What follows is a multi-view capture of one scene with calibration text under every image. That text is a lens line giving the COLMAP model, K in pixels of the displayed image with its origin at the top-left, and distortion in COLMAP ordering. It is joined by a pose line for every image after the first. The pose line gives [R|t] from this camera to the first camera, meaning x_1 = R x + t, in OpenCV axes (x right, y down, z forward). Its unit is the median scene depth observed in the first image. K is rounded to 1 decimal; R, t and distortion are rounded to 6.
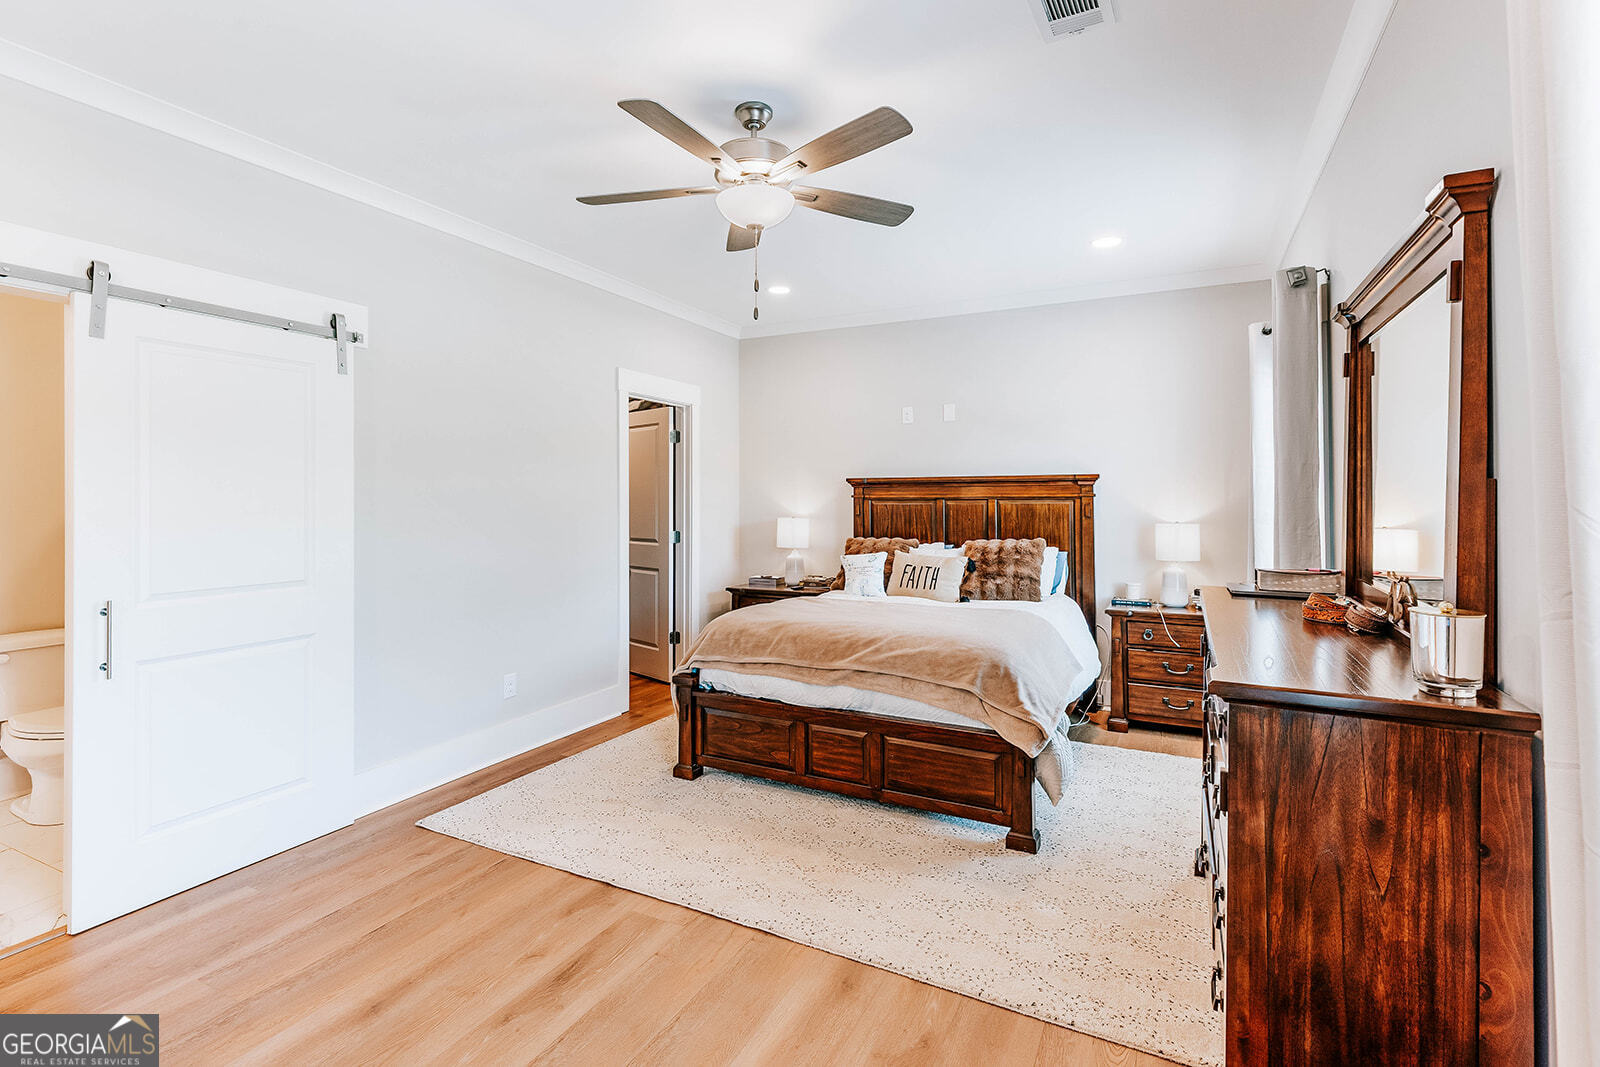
lens RADIAL K [[756.4, 0, 808.4], [0, 756.4, 486.9], [0, 0, 1]] dist [0.001448, 0.000086]
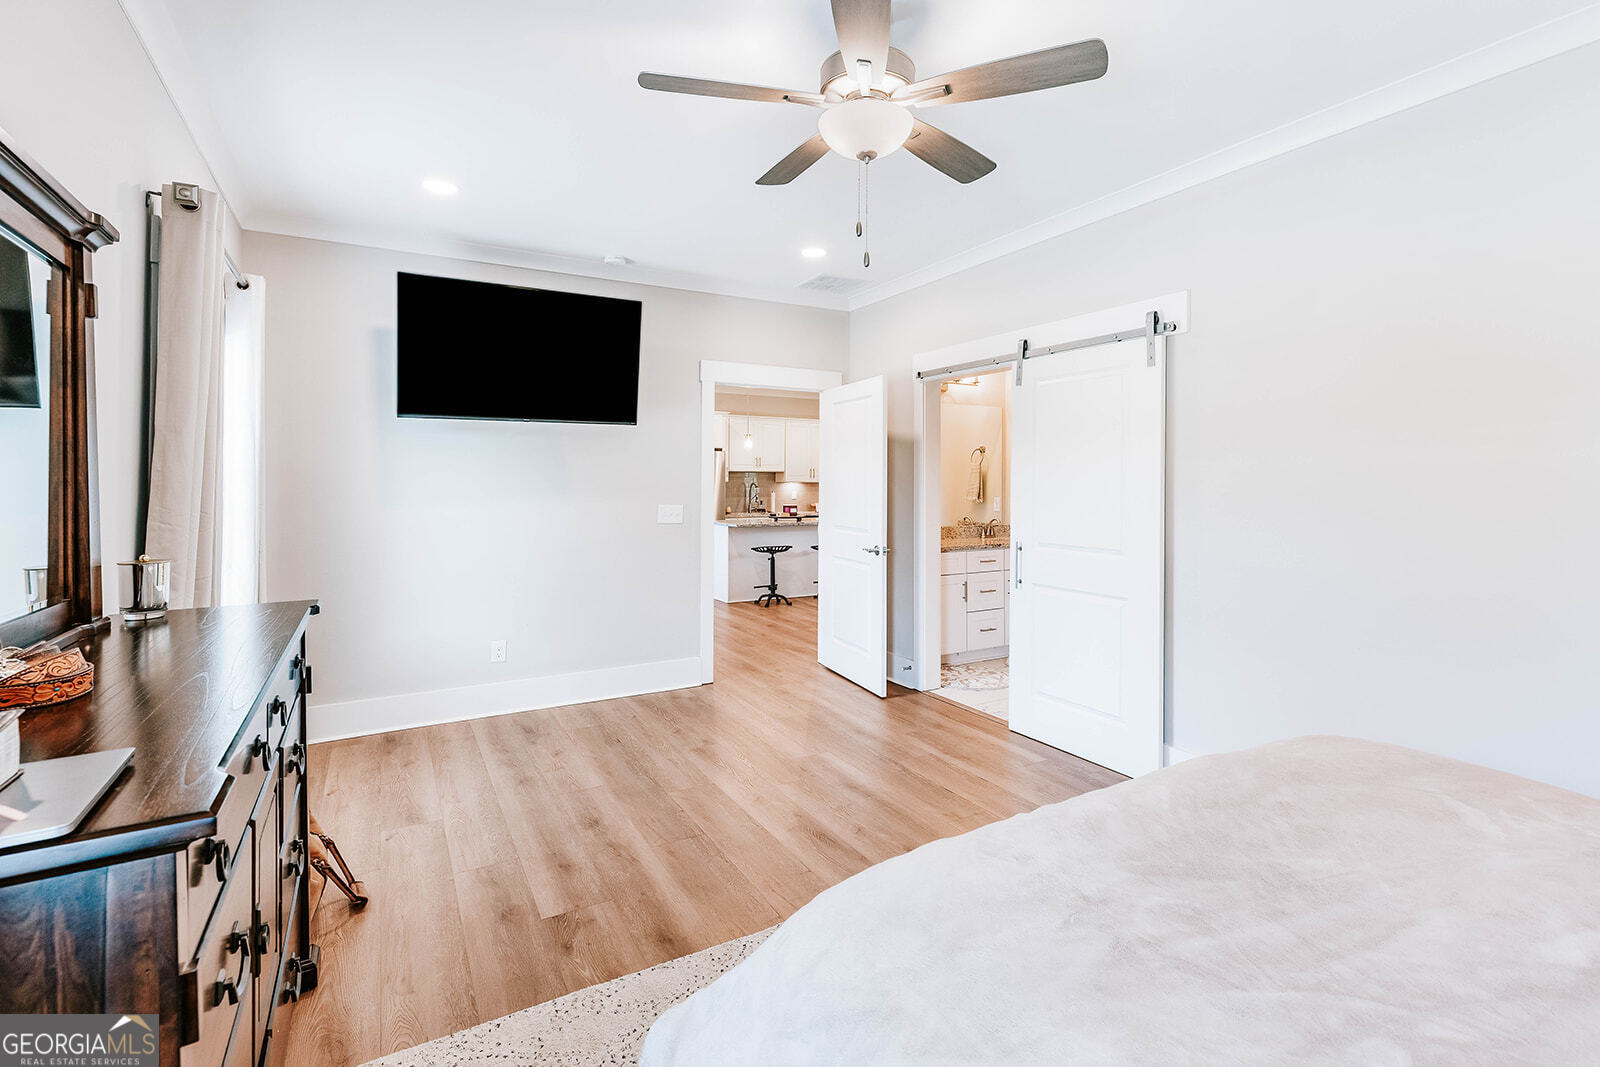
lens RADIAL K [[756.4, 0, 808.4], [0, 756.4, 486.9], [0, 0, 1]] dist [0.001448, 0.000086]
pose [[-0.556226, 0.012381, -0.830939, 0.813854], [0.007043, 0.999923, 0.010185, 0.011101], [0.831001, -0.000187, -0.556270, 1.753945]]
